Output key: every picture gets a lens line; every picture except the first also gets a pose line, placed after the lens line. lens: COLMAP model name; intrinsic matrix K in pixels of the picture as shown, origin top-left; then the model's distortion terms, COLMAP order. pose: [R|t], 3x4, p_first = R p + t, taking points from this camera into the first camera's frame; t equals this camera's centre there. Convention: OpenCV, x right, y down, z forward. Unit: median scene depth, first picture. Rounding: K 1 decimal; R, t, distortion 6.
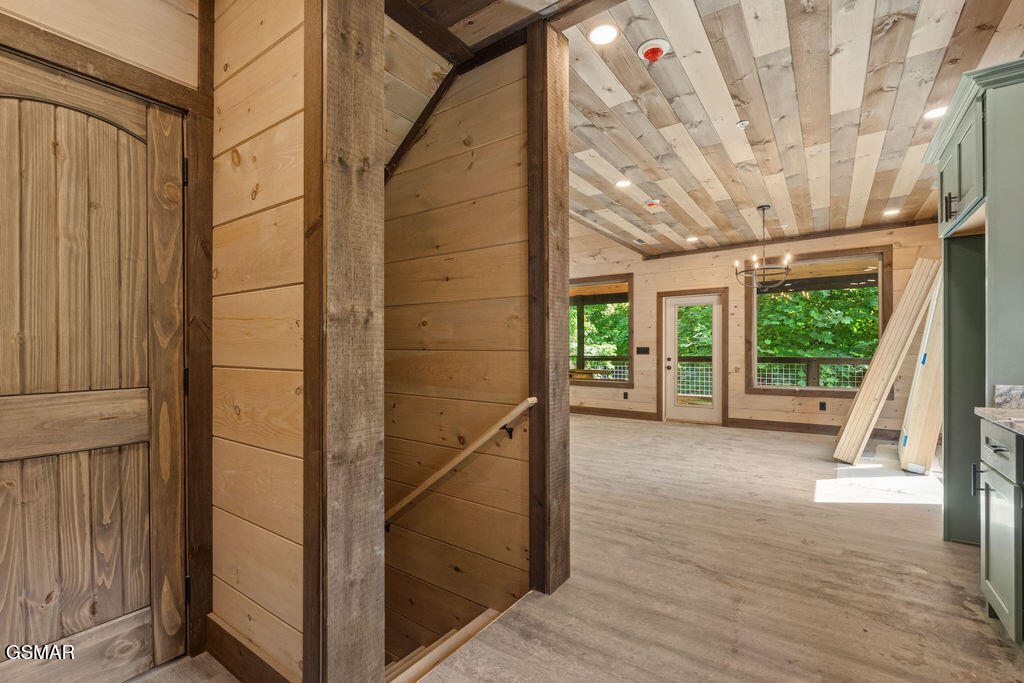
lens RADIAL K [[451.4, 0, 510.8], [0, 451.4, 349.0], [0, 0, 1]] dist [-0.000687, 0.000071]
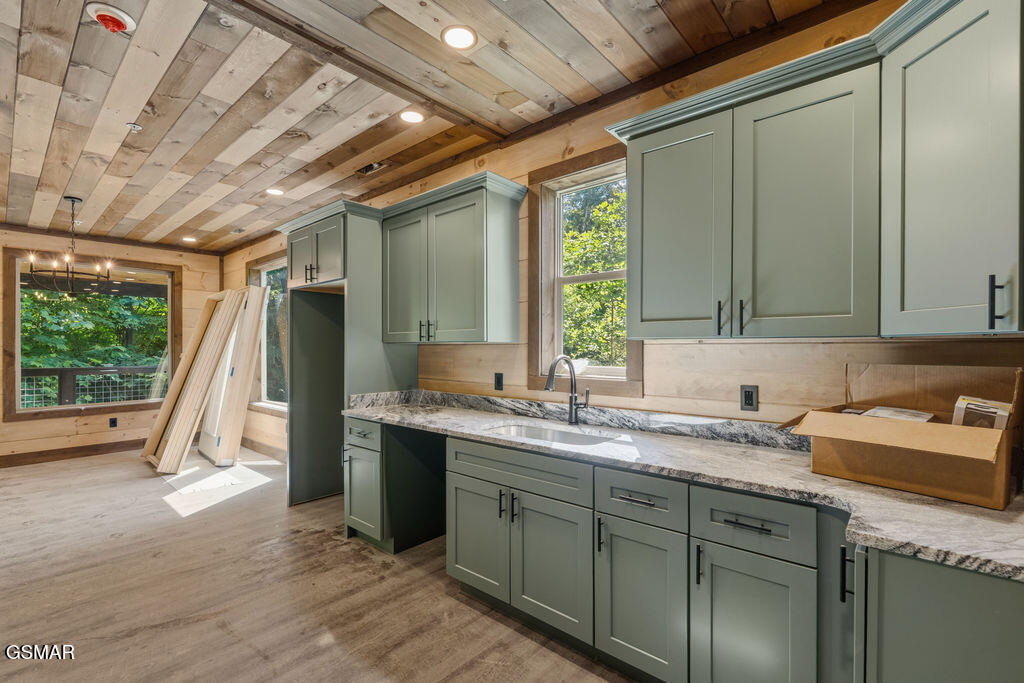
lens RADIAL K [[451.5, 0, 512.3], [0, 451.5, 349.4], [0, 0, 1]] dist [-0.007022, -0.000267]
pose [[0.099704, -0.000363, 0.995017, -0.207400], [-0.001967, 0.999998, 0.000562, -0.037062], [-0.995015, -0.002014, 0.099703, 0.105395]]
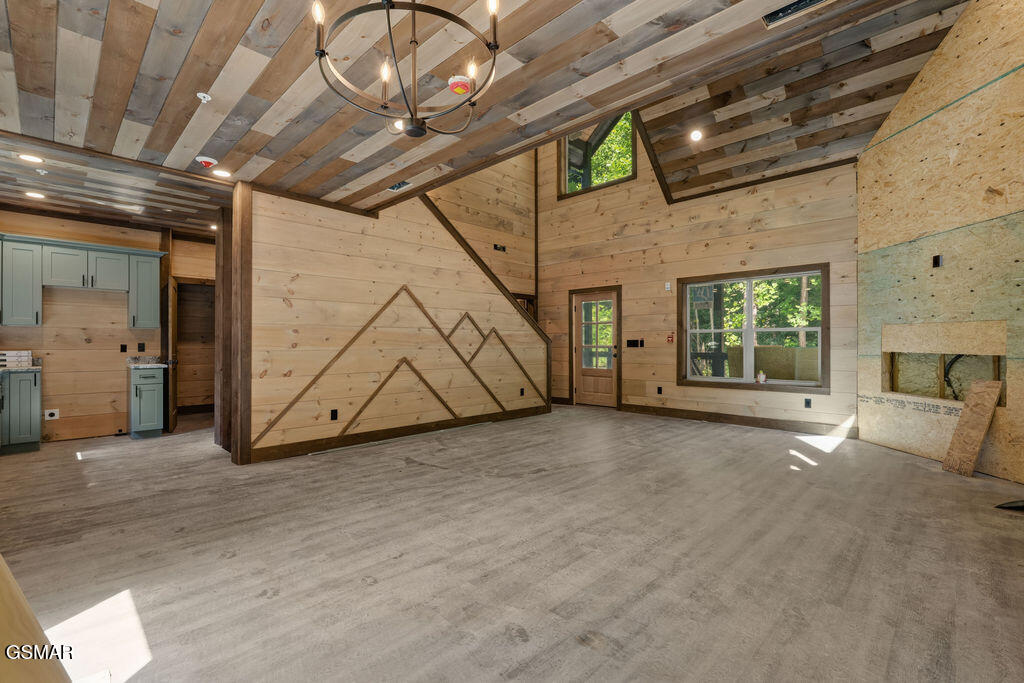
lens RADIAL K [[452.2, 0, 507.4], [0, 452.2, 343.6], [0, 0, 1]] dist [-0.004726, -0.000158]
pose [[-0.160219, -0.000634, -0.987081, 0.895823], [0.001755, 0.999998, -0.000927, 0.000692], [0.987080, -0.001881, -0.160218, 1.194587]]
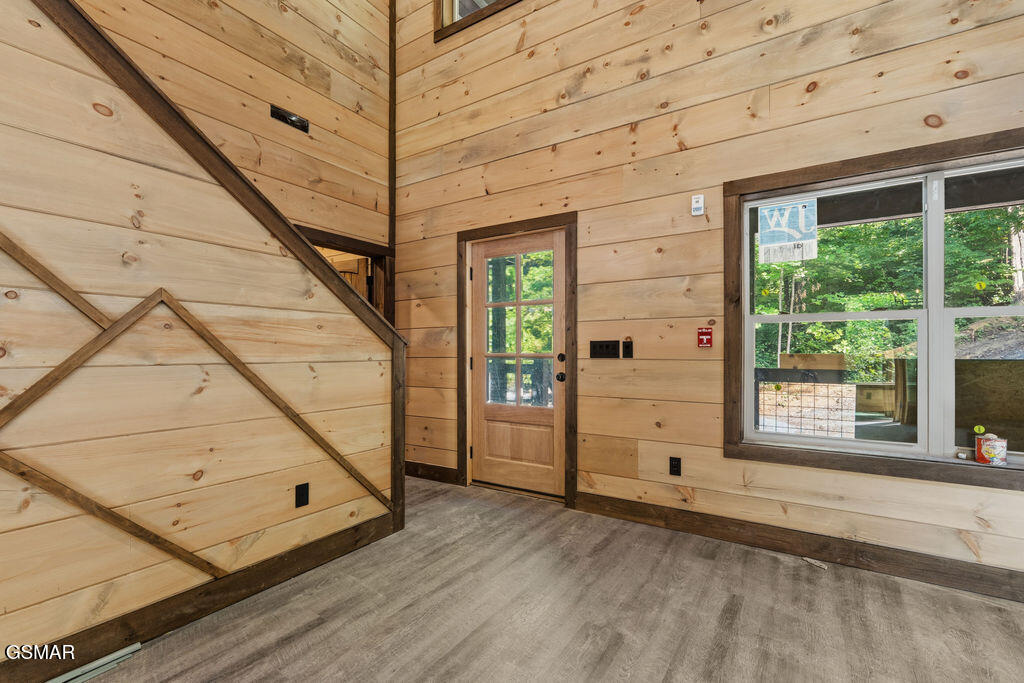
lens RADIAL K [[451.5, 0, 512.3], [0, 451.5, 349.4], [0, 0, 1]] dist [-0.007022, -0.000267]
pose [[0.046340, -0.003321, -0.998920, -0.119210], [-0.000010, 0.999994, -0.003325, 0.002242], [0.998926, 0.000164, 0.046340, 1.209440]]
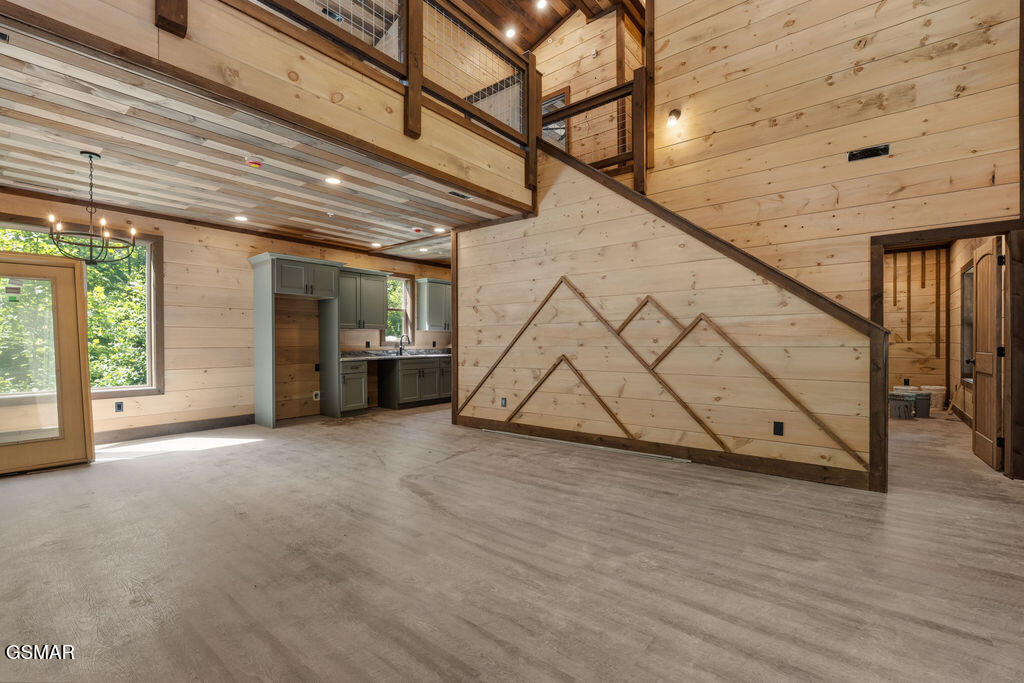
lens RADIAL K [[449.2, 0, 509.2], [0, 449.2, 343.9], [0, 0, 1]] dist [-0.003575, -0.000261]
pose [[-0.997878, 0.005744, 0.064861, -0.199571], [0.006012, 0.999974, 0.003931, 0.003750], [-0.064837, 0.004312, -0.997887, 1.846684]]
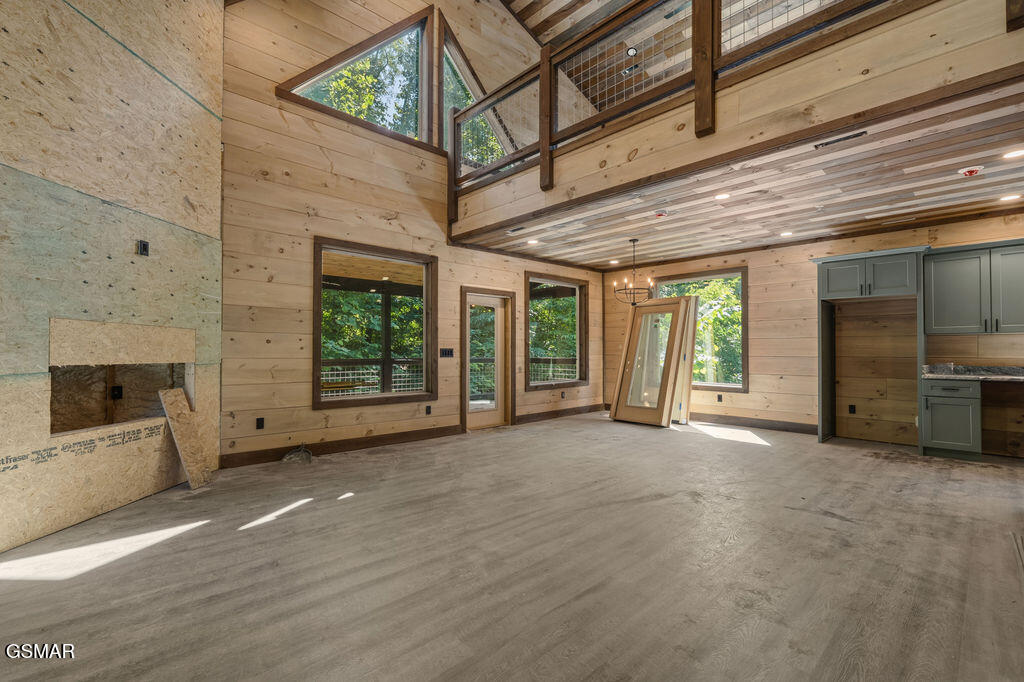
lens RADIAL K [[449.2, 0, 509.2], [0, 449.2, 343.4], [0, 0, 1]] dist [-0.003575, -0.000261]
pose [[0.198951, 0.016113, 0.979877, -0.816171], [-0.002725, 0.999870, -0.015888, -0.001431], [-0.980006, 0.000491, 0.198969, 1.185828]]
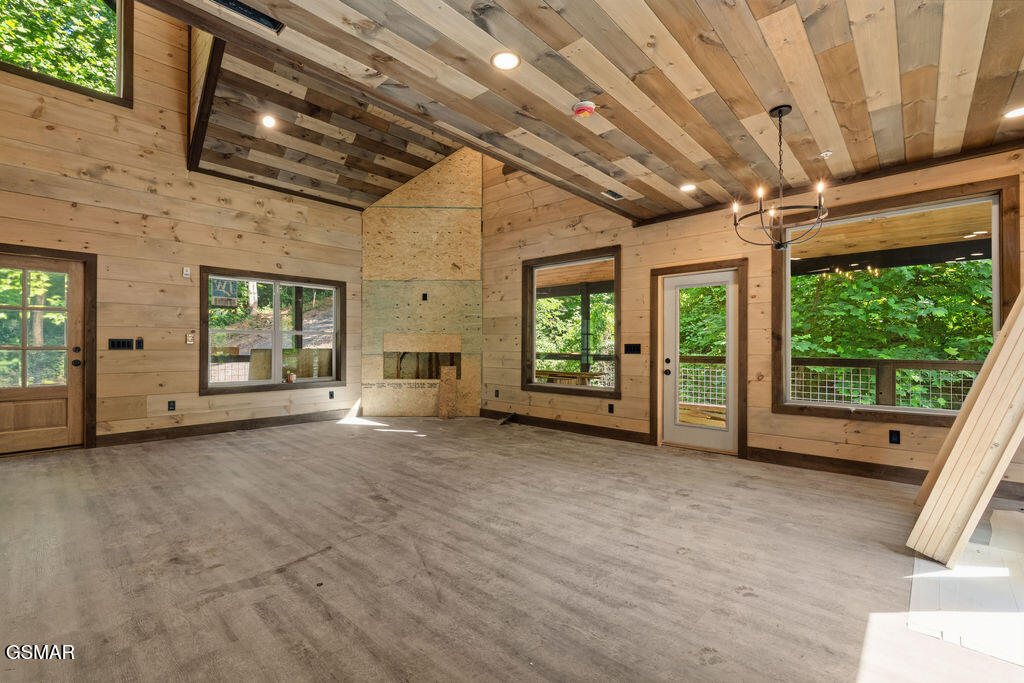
lens RADIAL K [[449.2, 0, 509.2], [0, 449.2, 343.9], [0, 0, 1]] dist [-0.003575, -0.000261]
pose [[0.991894, 0.003791, -0.127010, 0.304045], [-0.004511, 0.999975, -0.005383, 0.000850], [0.126987, 0.005913, 0.991887, 0.398019]]
